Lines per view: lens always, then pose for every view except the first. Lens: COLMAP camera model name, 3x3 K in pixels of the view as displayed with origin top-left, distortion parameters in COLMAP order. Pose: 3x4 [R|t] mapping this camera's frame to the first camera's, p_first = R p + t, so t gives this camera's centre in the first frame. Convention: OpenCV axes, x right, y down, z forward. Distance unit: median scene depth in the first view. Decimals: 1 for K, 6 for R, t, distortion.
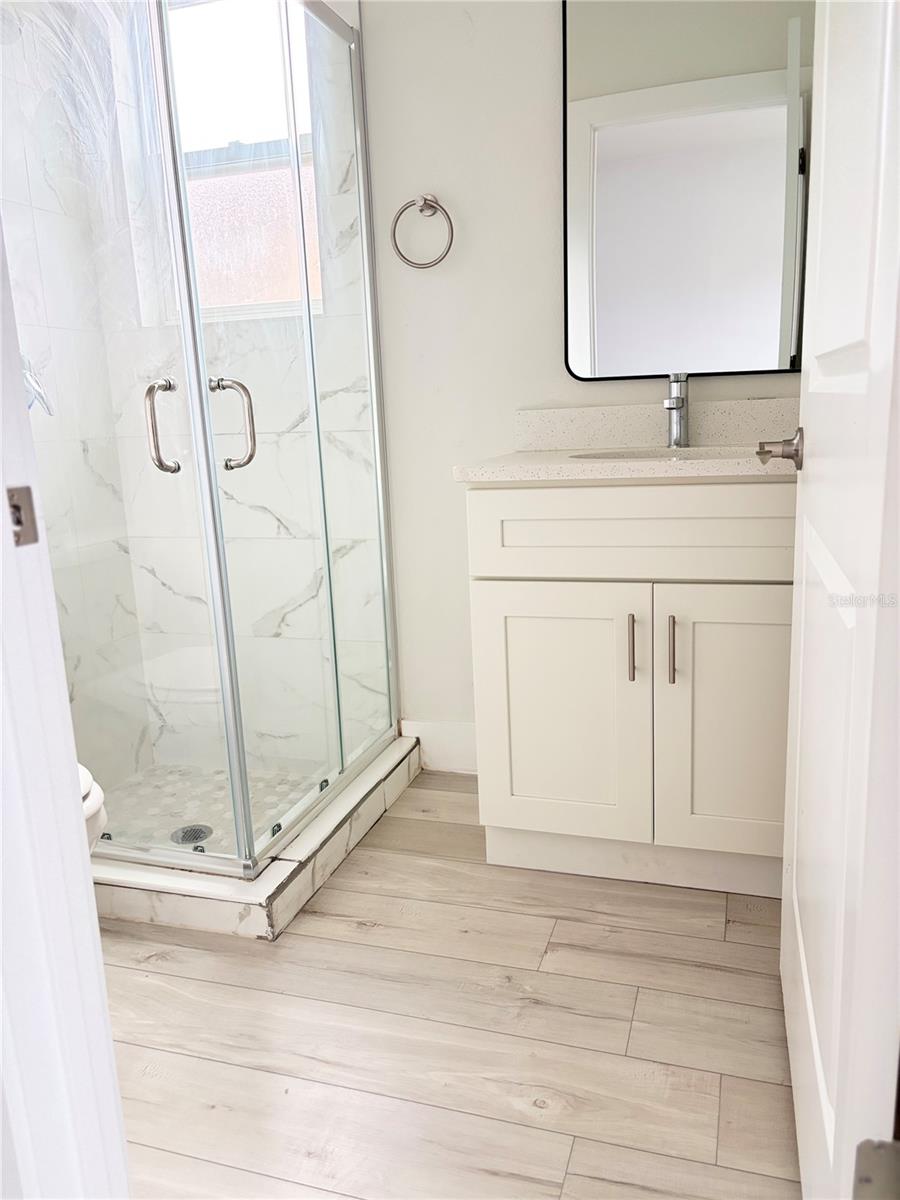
lens RADIAL K [[904.4, 0, 448.6], [0, 904.4, 597.1], [0, 0, 1]] dist [0.045946, -0.054782]
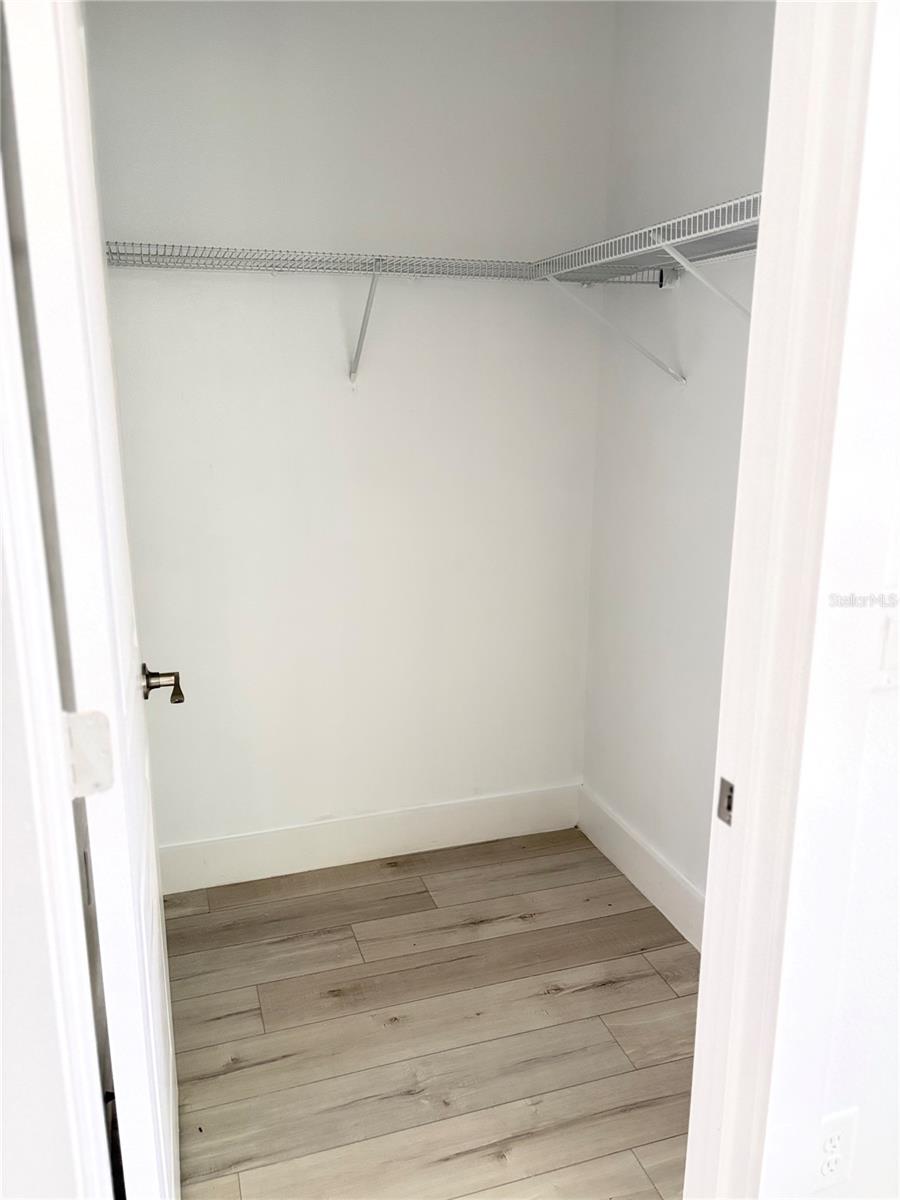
lens RADIAL K [[904.4, 0, 448.3], [0, 904.4, 598.6], [0, 0, 1]] dist [0.045946, -0.054782]
pose [[-0.814210, 0.192076, -0.547877, 0.585882], [-0.095121, 0.886800, 0.452258, -0.671727], [0.572725, 0.420348, -0.703771, 1.601624]]
